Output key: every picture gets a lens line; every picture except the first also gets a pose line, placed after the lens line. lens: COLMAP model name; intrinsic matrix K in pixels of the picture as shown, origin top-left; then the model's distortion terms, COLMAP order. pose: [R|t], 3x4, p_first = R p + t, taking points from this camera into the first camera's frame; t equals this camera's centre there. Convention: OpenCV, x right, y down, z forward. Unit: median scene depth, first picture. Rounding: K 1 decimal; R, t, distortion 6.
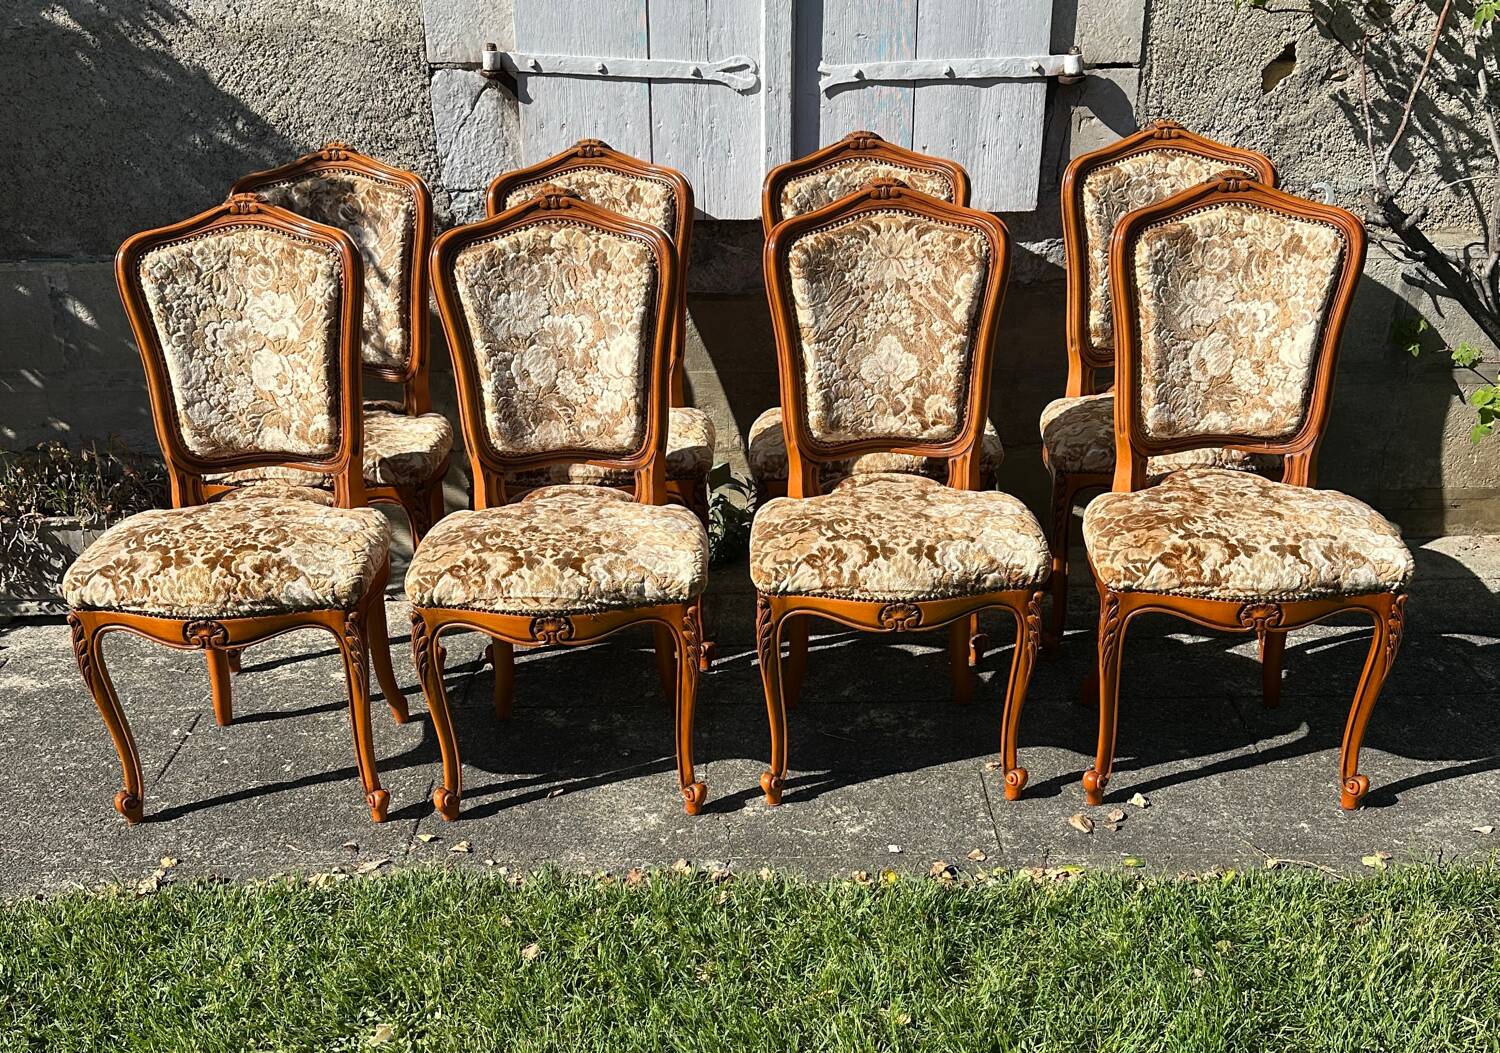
lens RADIAL K [[1490.6, 0, 736.9], [0, 1490.6, 676.2], [0, 0, 1]] dist [0.201488, -0.452372]
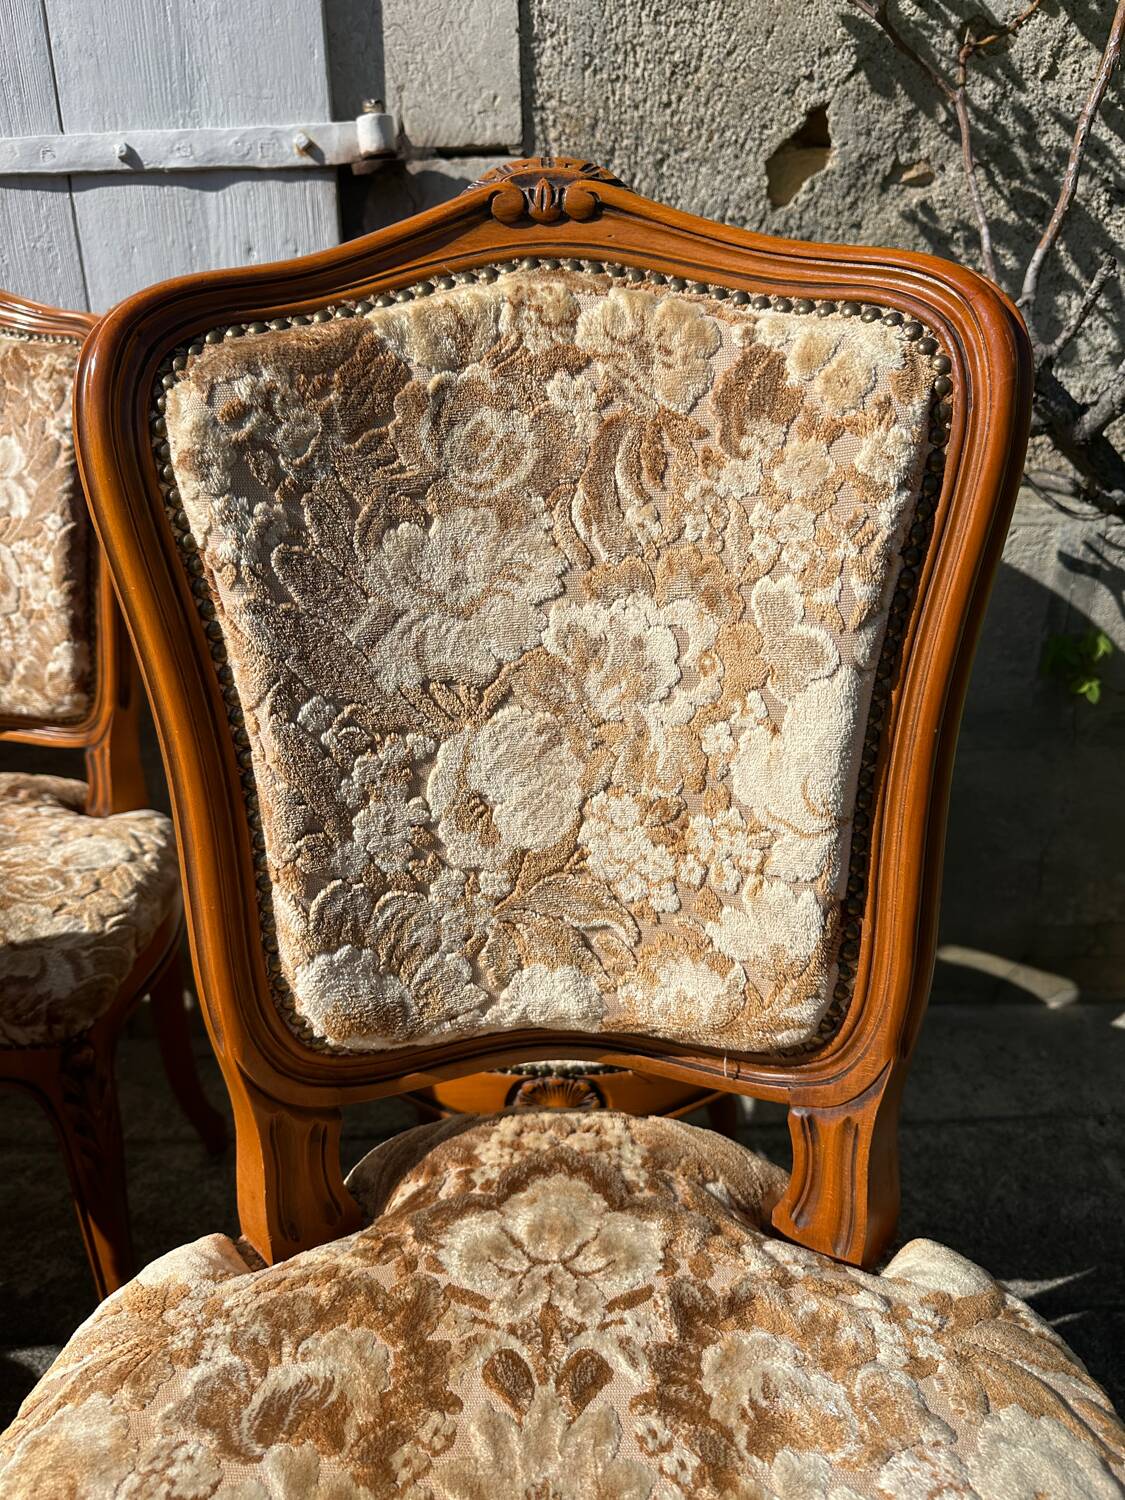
lens RADIAL K [[1065.0, 0, 547.7], [0, 1065.0, 742.0], [0, 0, 1]] dist [0.040858, -0.057680]
pose [[0.999883, -0.011973, 0.009483, 0.320504], [0.013051, 0.992290, -0.123250, -0.195124], [-0.007934, 0.123359, 0.992330, 0.806437]]
